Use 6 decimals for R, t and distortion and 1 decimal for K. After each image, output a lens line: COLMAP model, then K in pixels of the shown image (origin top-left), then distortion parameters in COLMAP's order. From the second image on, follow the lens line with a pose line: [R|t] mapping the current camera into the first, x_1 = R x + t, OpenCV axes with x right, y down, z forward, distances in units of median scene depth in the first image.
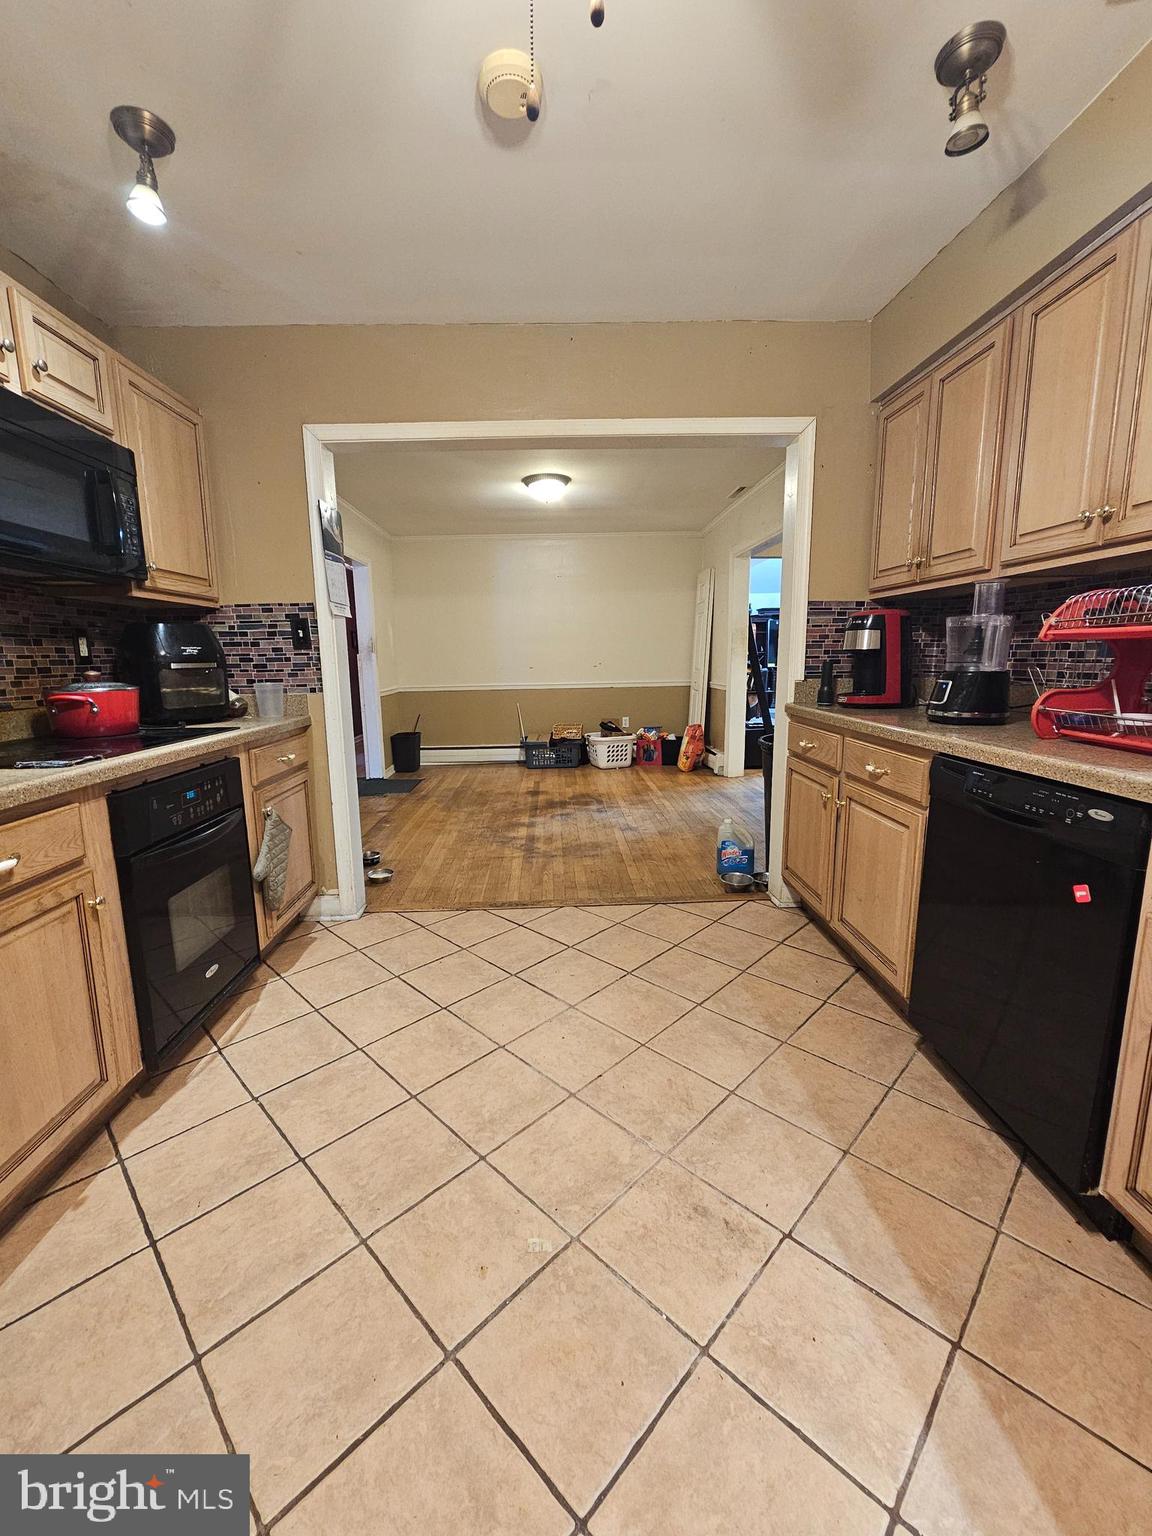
lens RADIAL K [[626.8, 0, 566.5], [0, 626.8, 765.7], [0, 0, 1]] dist [-0.001230, 0.000349]
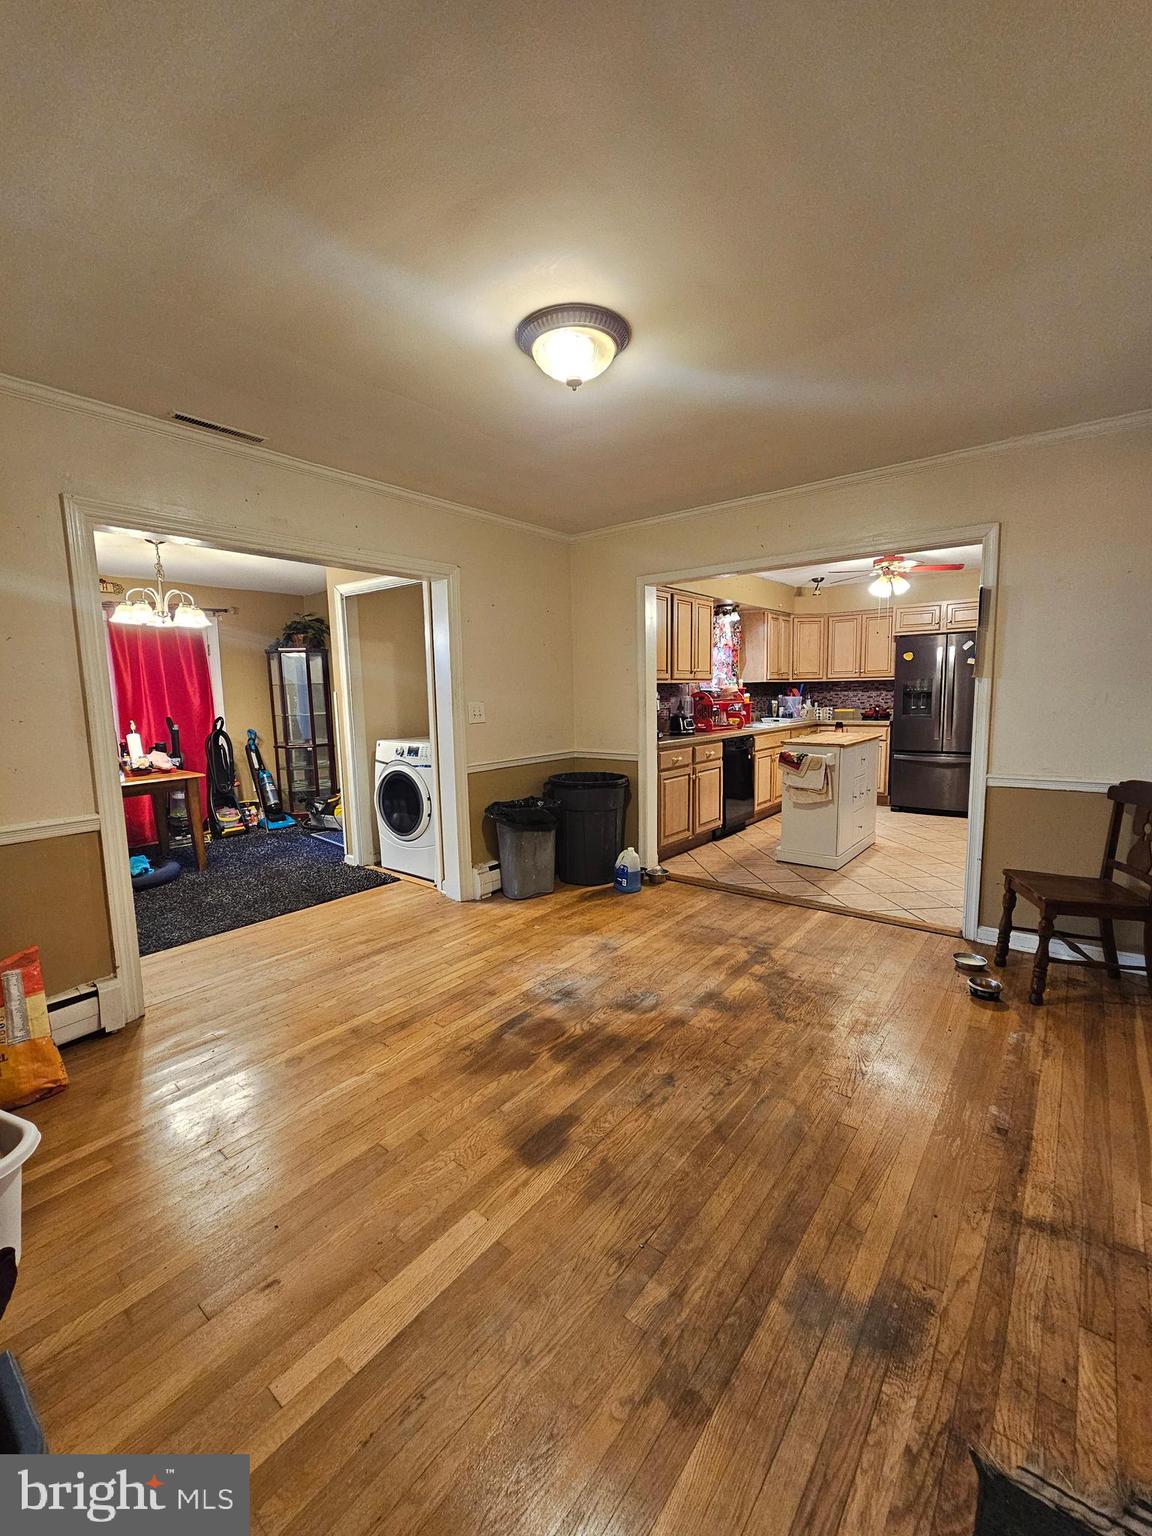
lens RADIAL K [[629.3, 0, 564.5], [0, 629.3, 767.5], [0, 0, 1]] dist [-0.002238, 0.000062]
pose [[-0.754876, -0.044672, 0.654344, -0.407539], [0.146938, 0.960799, 0.235107, -0.342362], [-0.639196, 0.273624, -0.718720, 1.750666]]
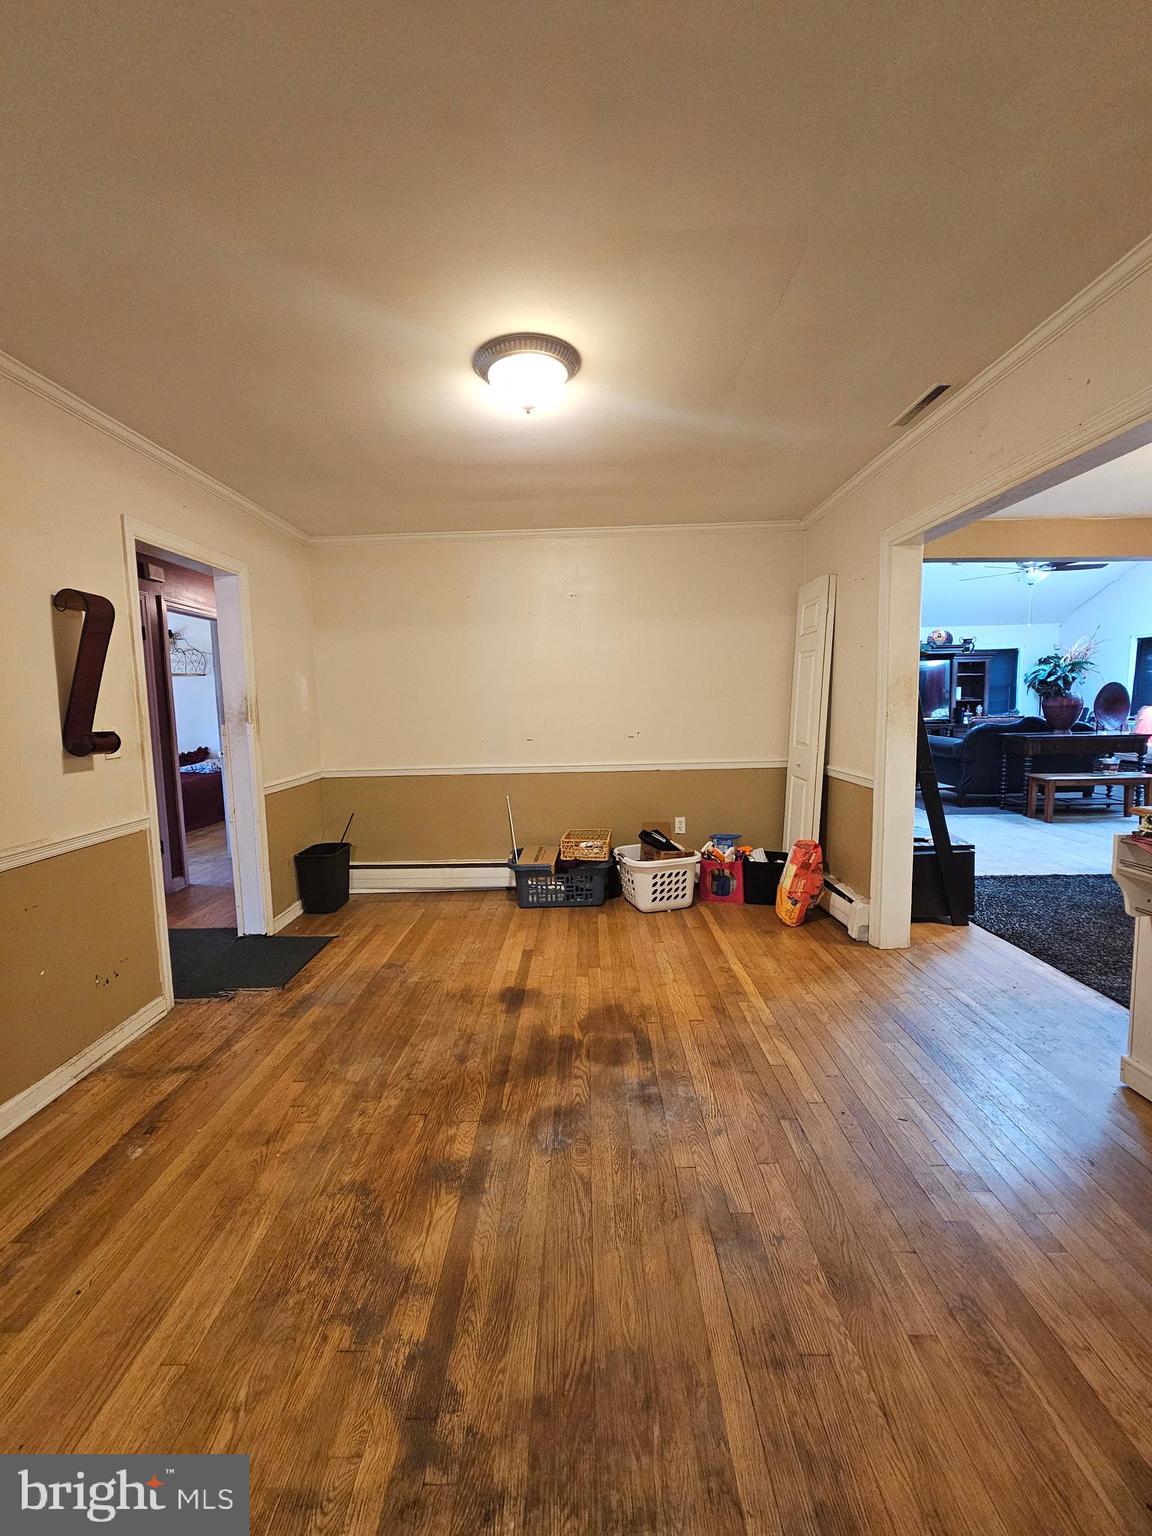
lens RADIAL K [[626.8, 0, 566.5], [0, 626.8, 765.7], [0, 0, 1]] dist [-0.001230, 0.000349]
pose [[0.998681, -0.000001, -0.051337, 0.026042], [-0.003501, 0.997671, -0.068115, -0.163513], [0.051218, 0.068205, 0.996356, 0.706296]]
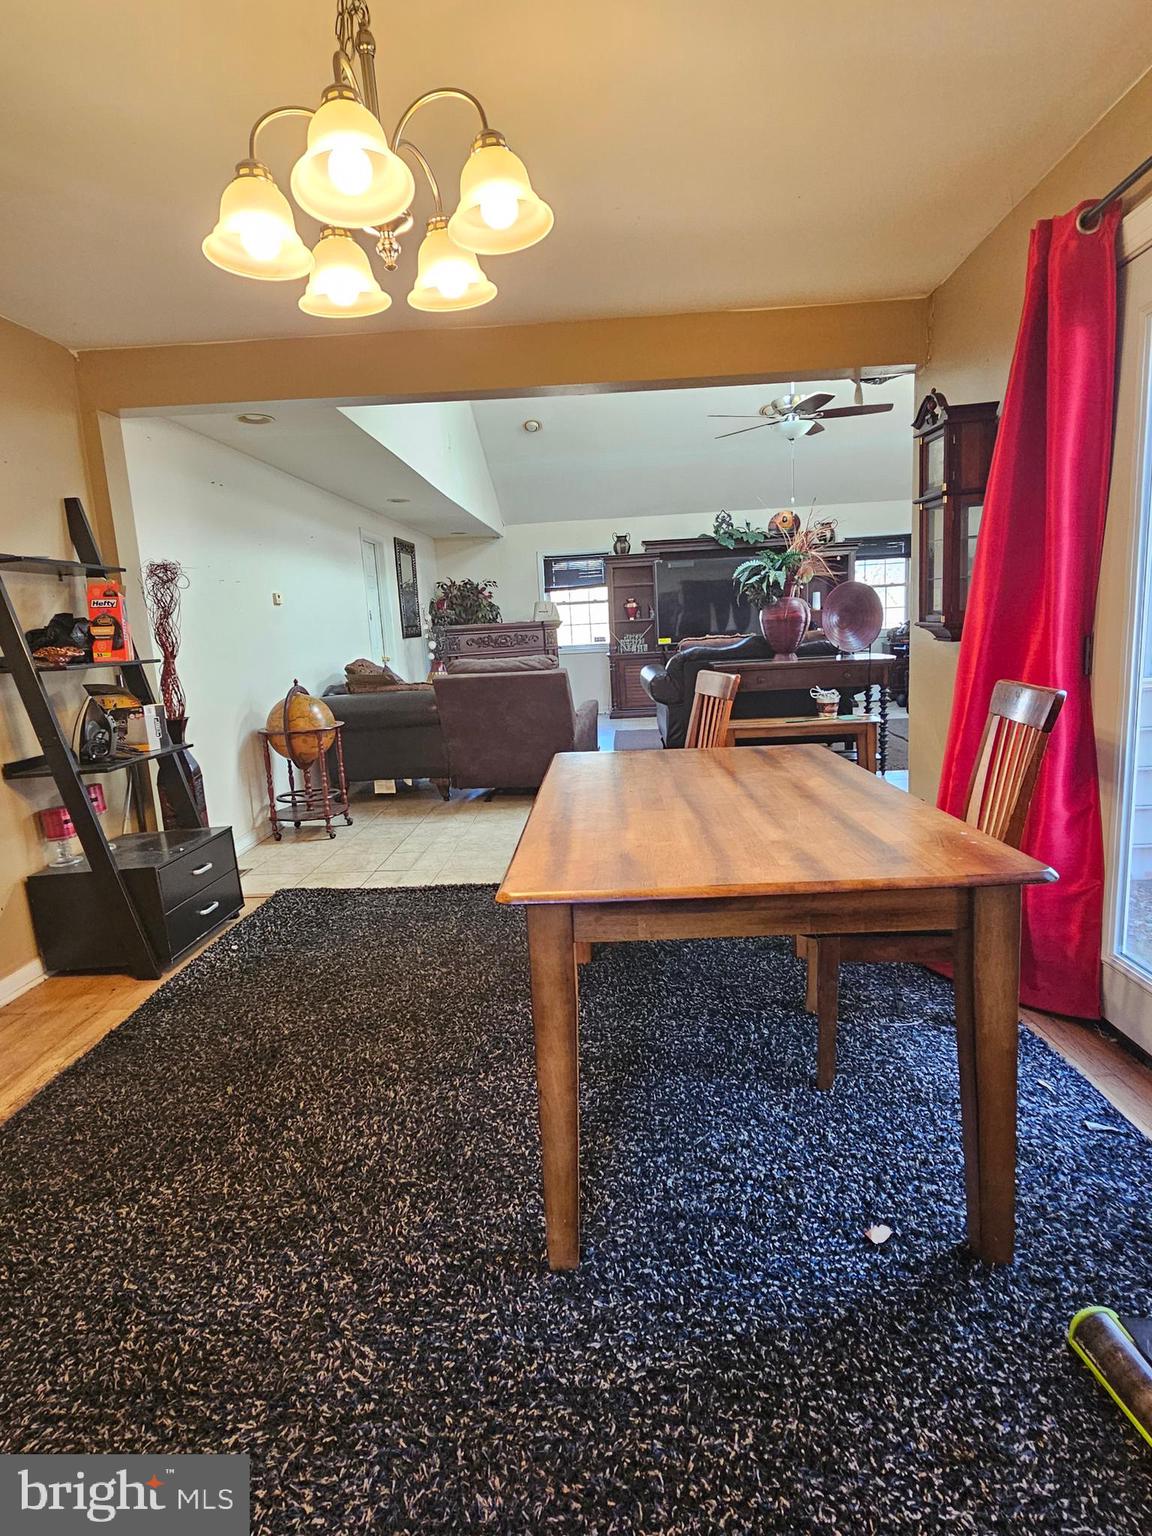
lens RADIAL K [[810.8, 0, 576.0], [0, 810.8, 768.0], [0, 0, 1]] dist [-0.002872, 0.000257]
pose [[0.997606, -0.025847, -0.064140, 1.030410], [0.026474, 0.999609, 0.008944, -0.193000], [0.063884, -0.010621, 0.997901, 0.926556]]
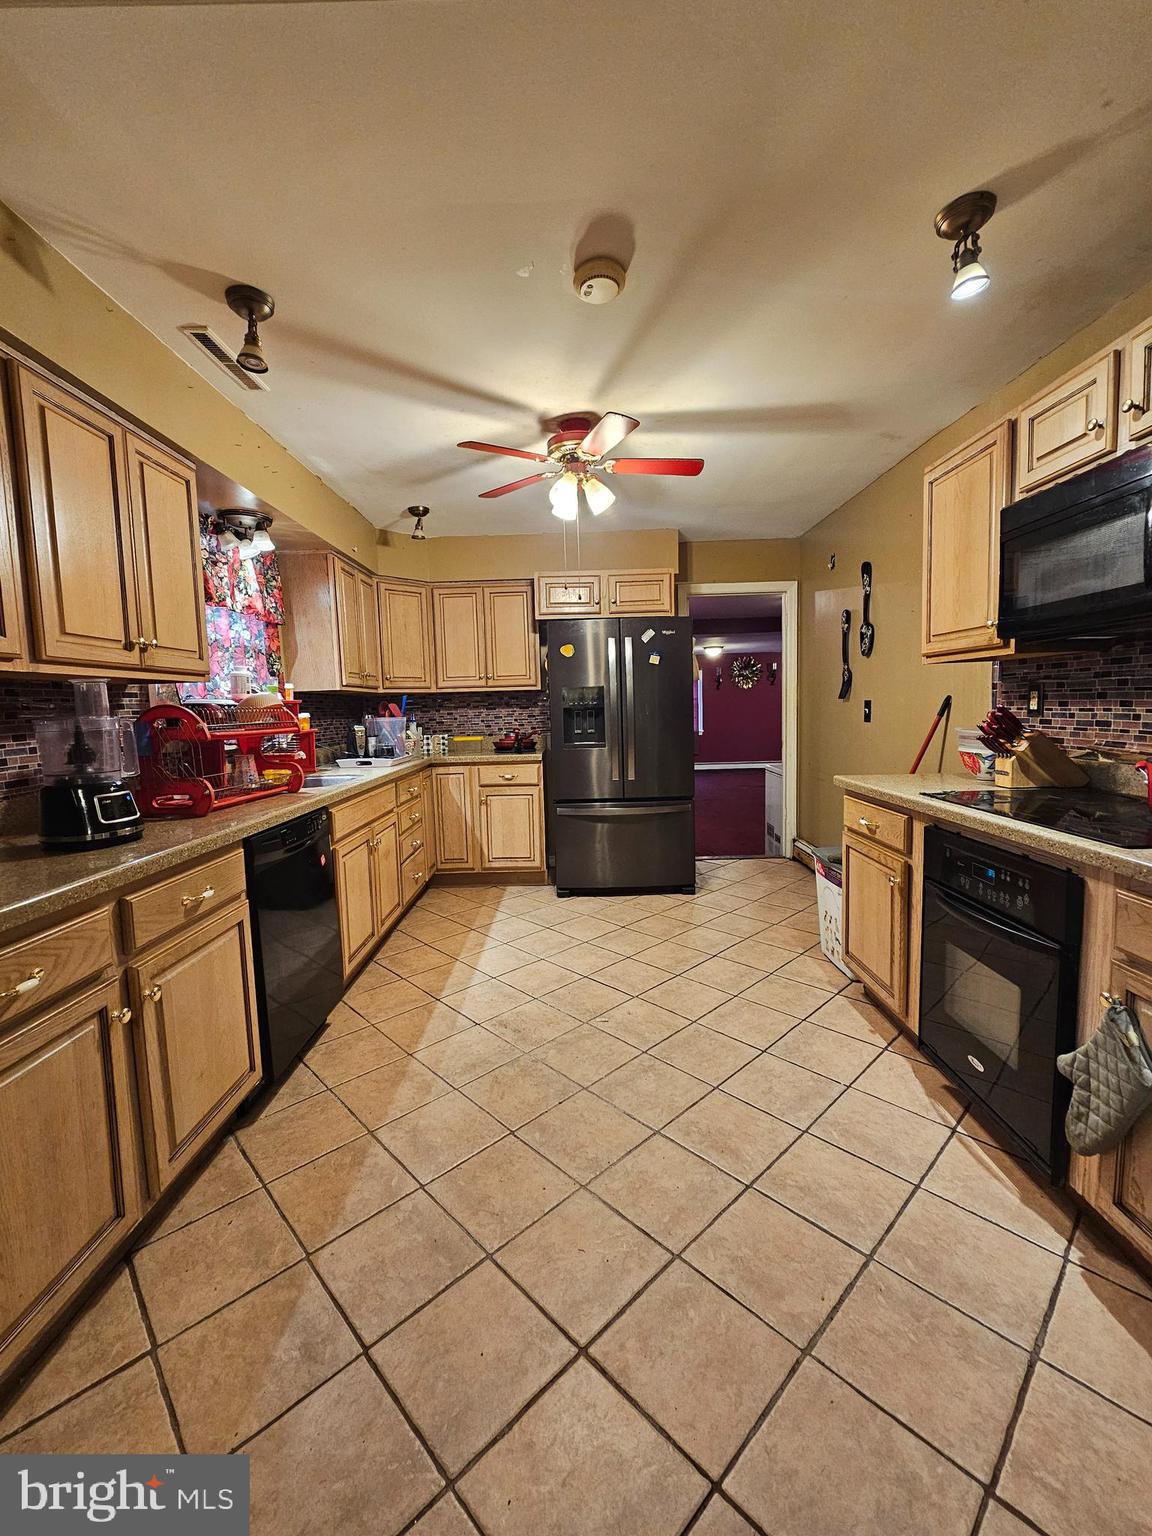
lens RADIAL K [[626.8, 0, 566.5], [0, 626.8, 765.7], [0, 0, 1]] dist [-0.001230, 0.000349]
pose [[-0.998384, 0.041460, 0.038852, -0.012496], [0.050268, 0.963259, 0.263828, -0.186866], [-0.026486, 0.265355, -0.963787, 0.922181]]
